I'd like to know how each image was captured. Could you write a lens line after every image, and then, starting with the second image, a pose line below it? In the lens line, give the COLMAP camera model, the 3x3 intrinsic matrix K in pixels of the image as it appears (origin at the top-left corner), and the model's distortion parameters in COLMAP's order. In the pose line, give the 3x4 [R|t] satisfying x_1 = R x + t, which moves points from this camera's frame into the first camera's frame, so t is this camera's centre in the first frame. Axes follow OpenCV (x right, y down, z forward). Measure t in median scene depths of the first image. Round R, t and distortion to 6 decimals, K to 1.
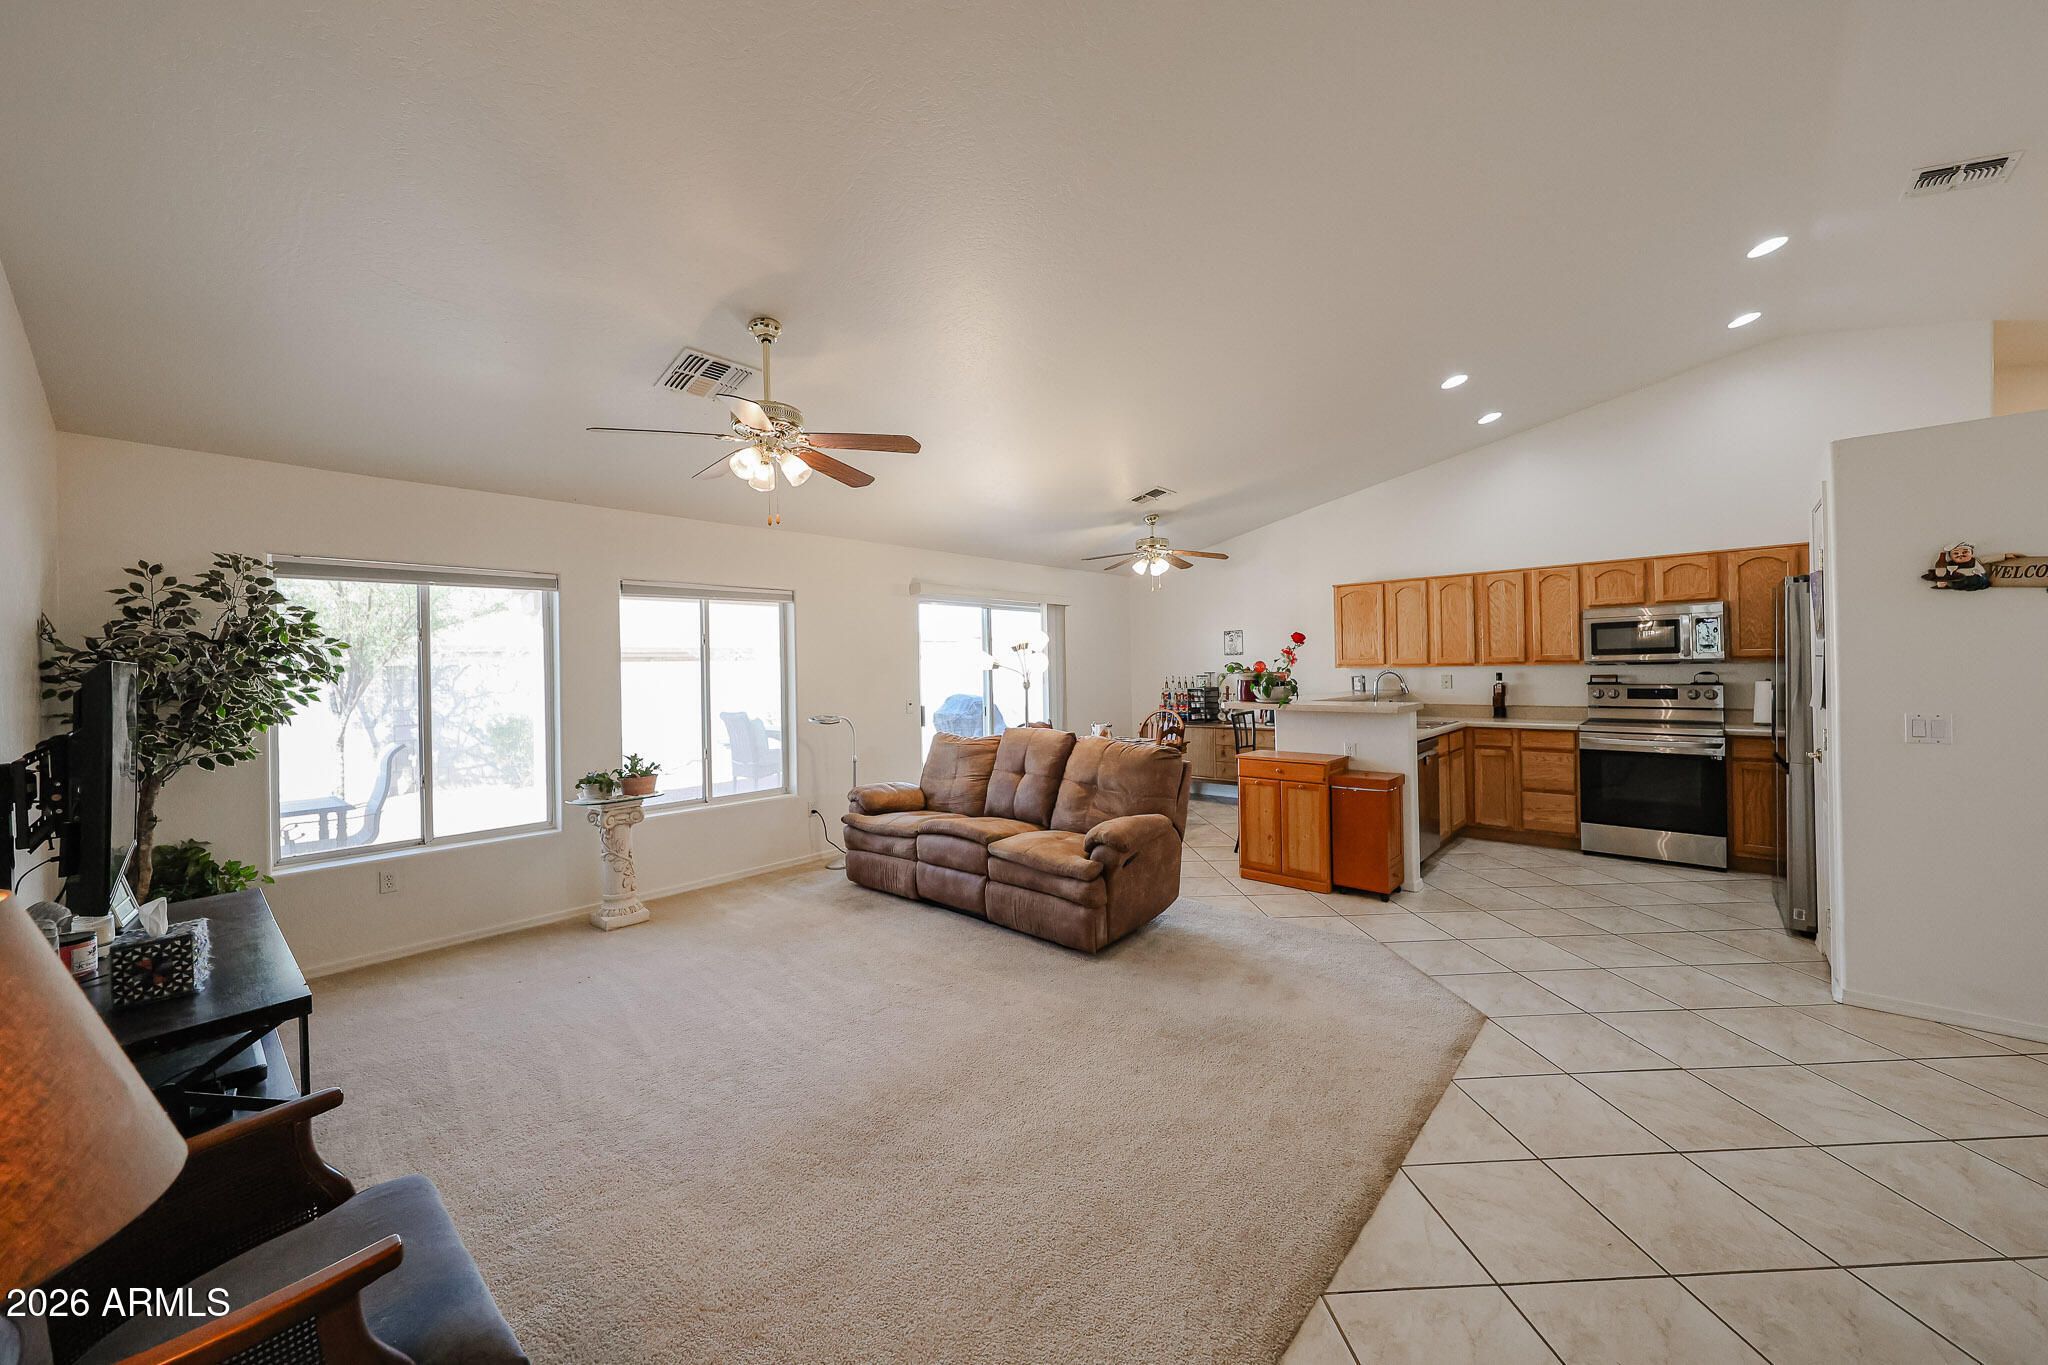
lens RADIAL K [[740.2, 0, 1018.0], [0, 740.2, 666.1], [0, 0, 1]] dist [0.000775, 0.000465]
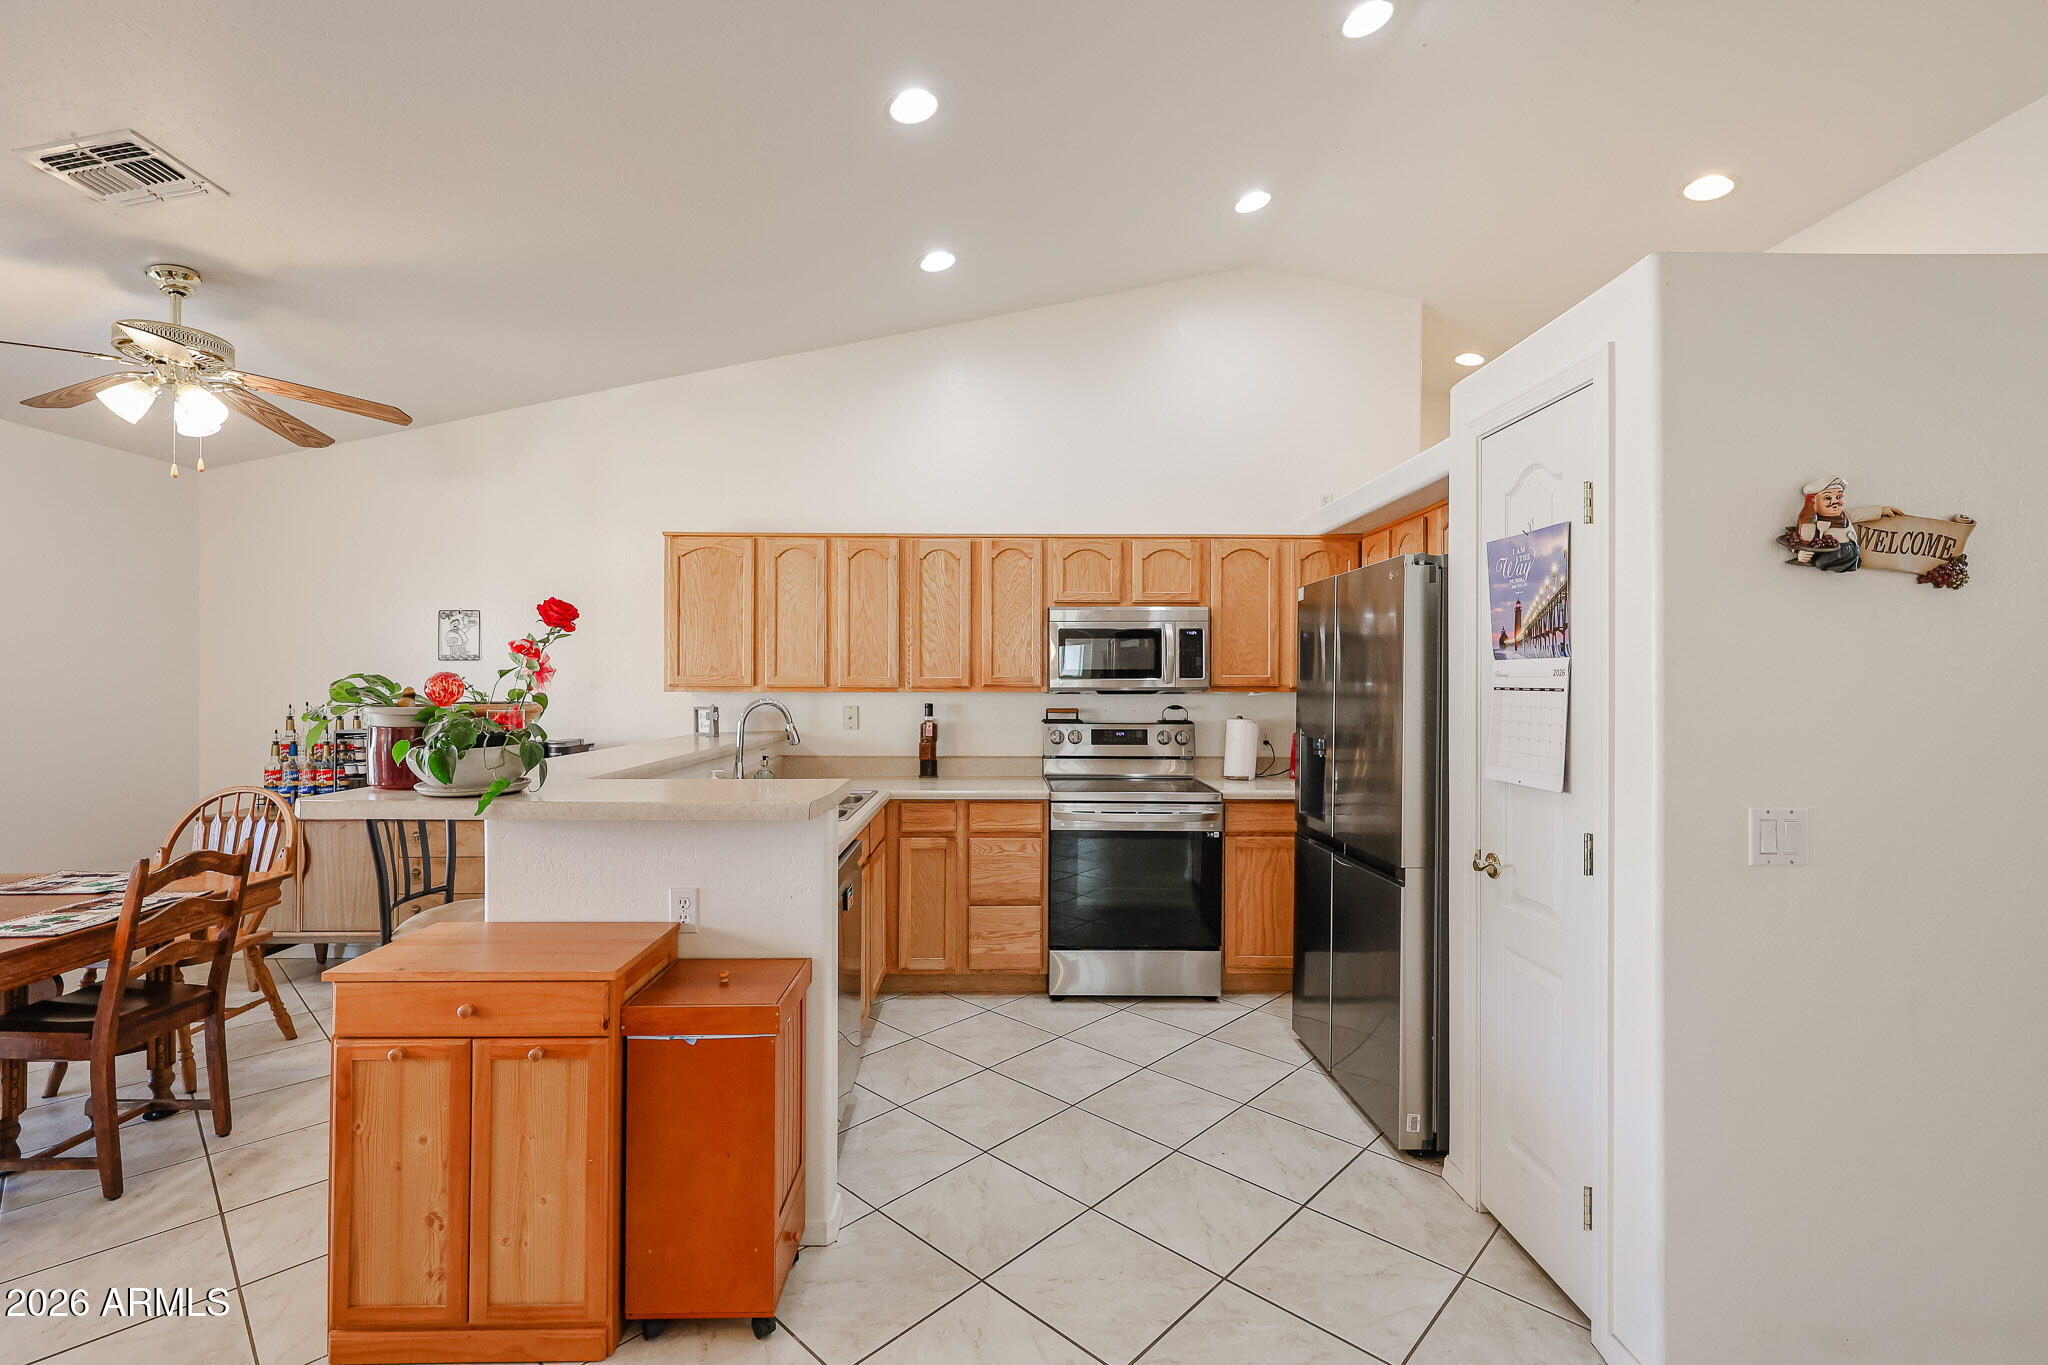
lens RADIAL K [[892.0, 0, 1016.3], [0, 892.0, 677.1], [0, 0, 1]] dist [0.011778, -0.001900]
pose [[0.719219, 0.025227, 0.694325, 0.222510], [-0.019805, 0.999679, -0.015806, -0.003105], [-0.694501, -0.002383, 0.719488, 0.491768]]
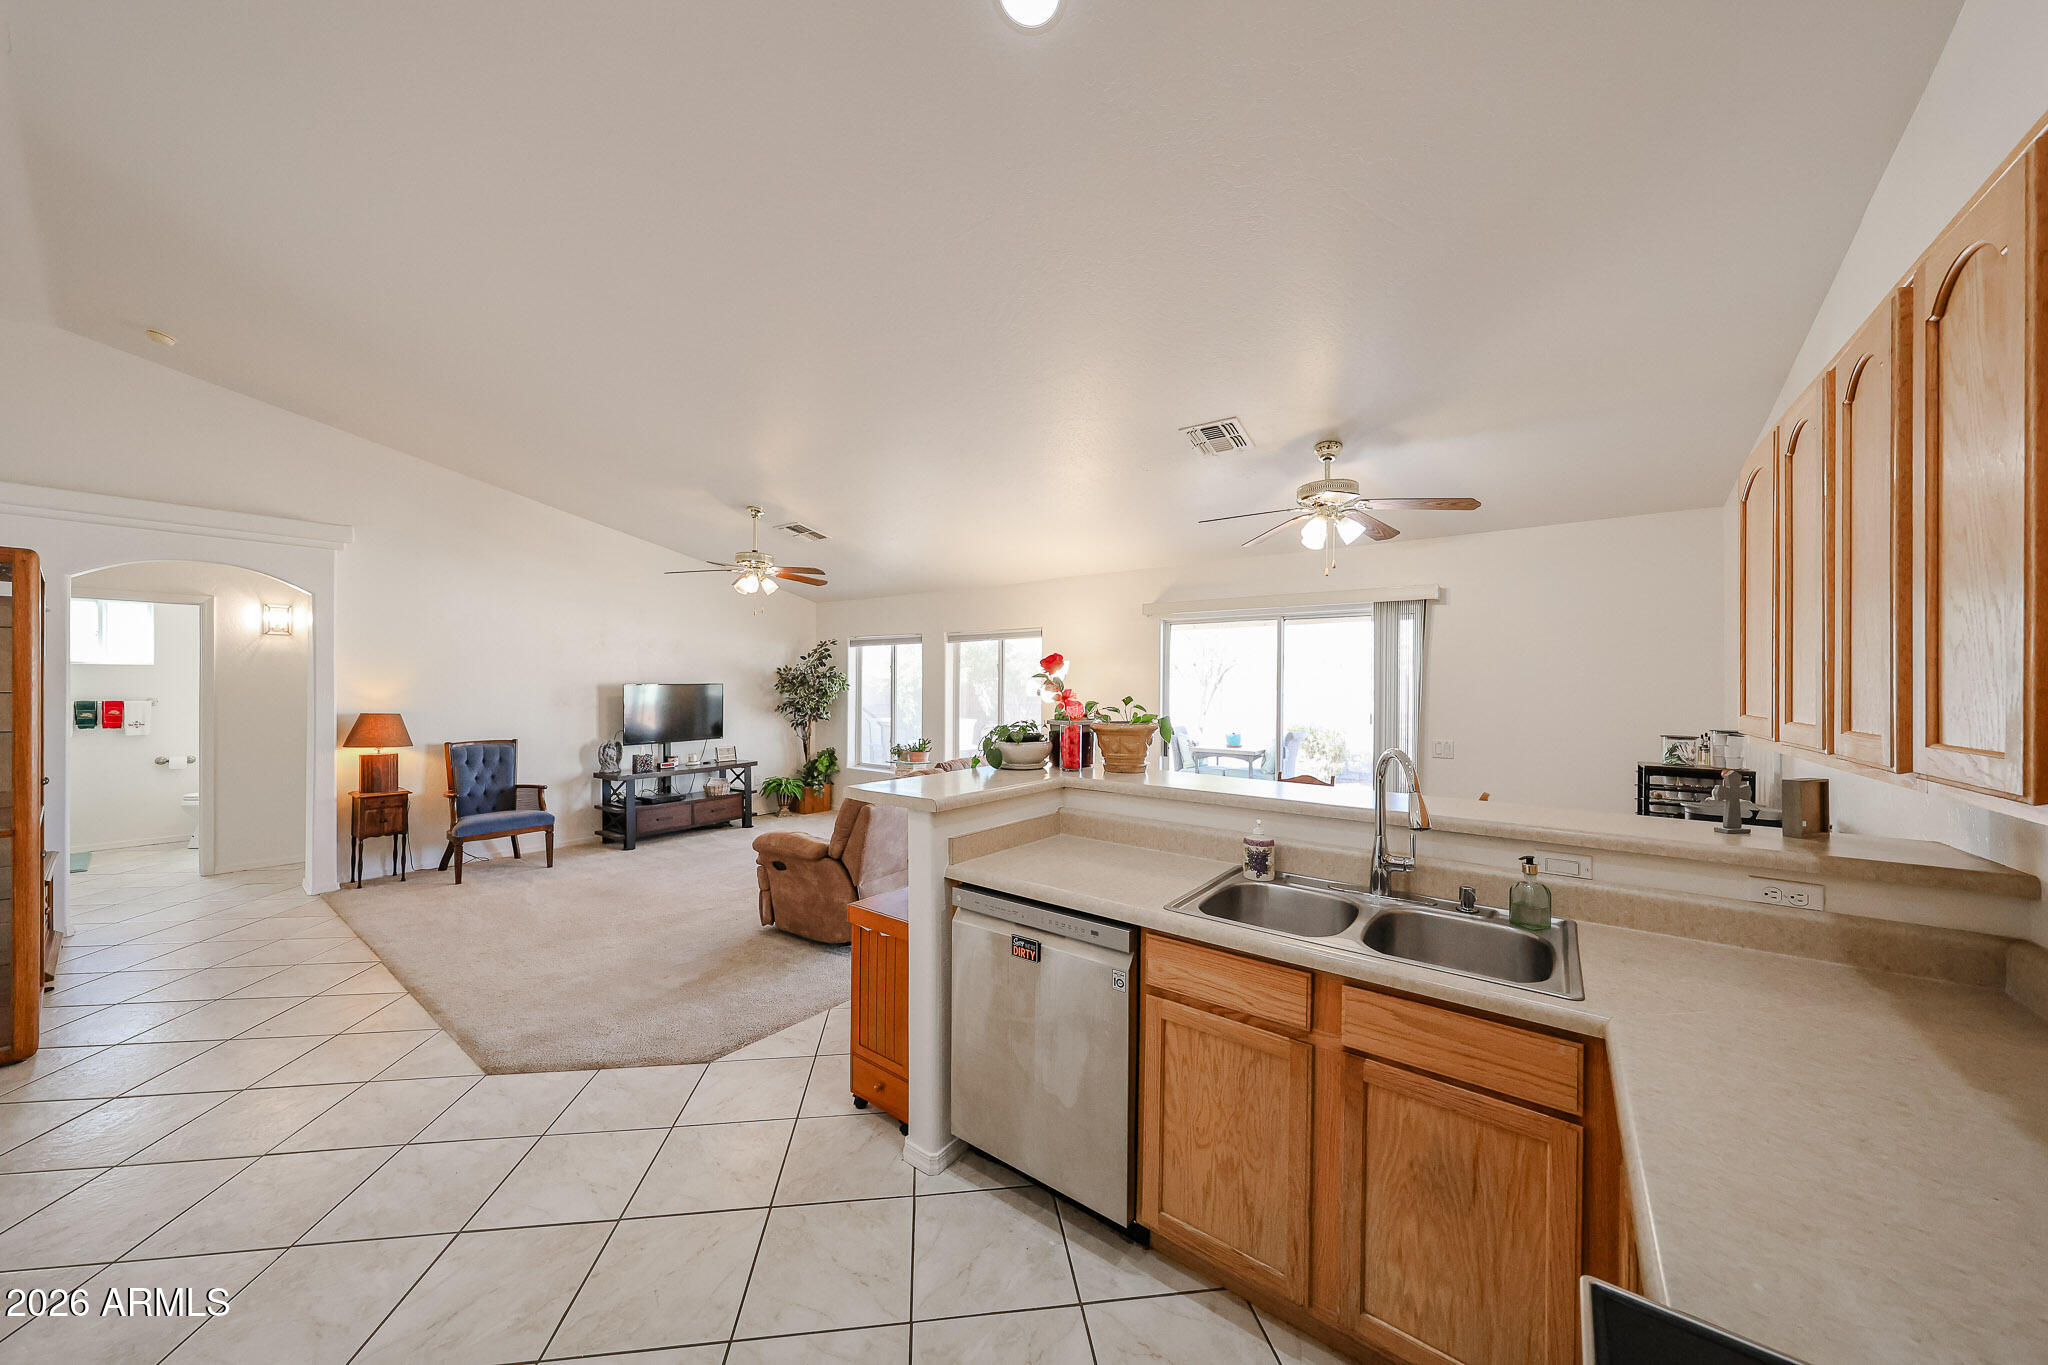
lens RADIAL K [[689.7, 0, 1021.2], [0, 689.7, 687.5], [0, 0, 1]] dist [-0.001187, -0.000596]
pose [[0.093738, 0.025088, -0.995281, 0.878172], [-0.007275, 0.999673, 0.024513, -0.030669], [0.995570, 0.004942, 0.093890, 0.894975]]
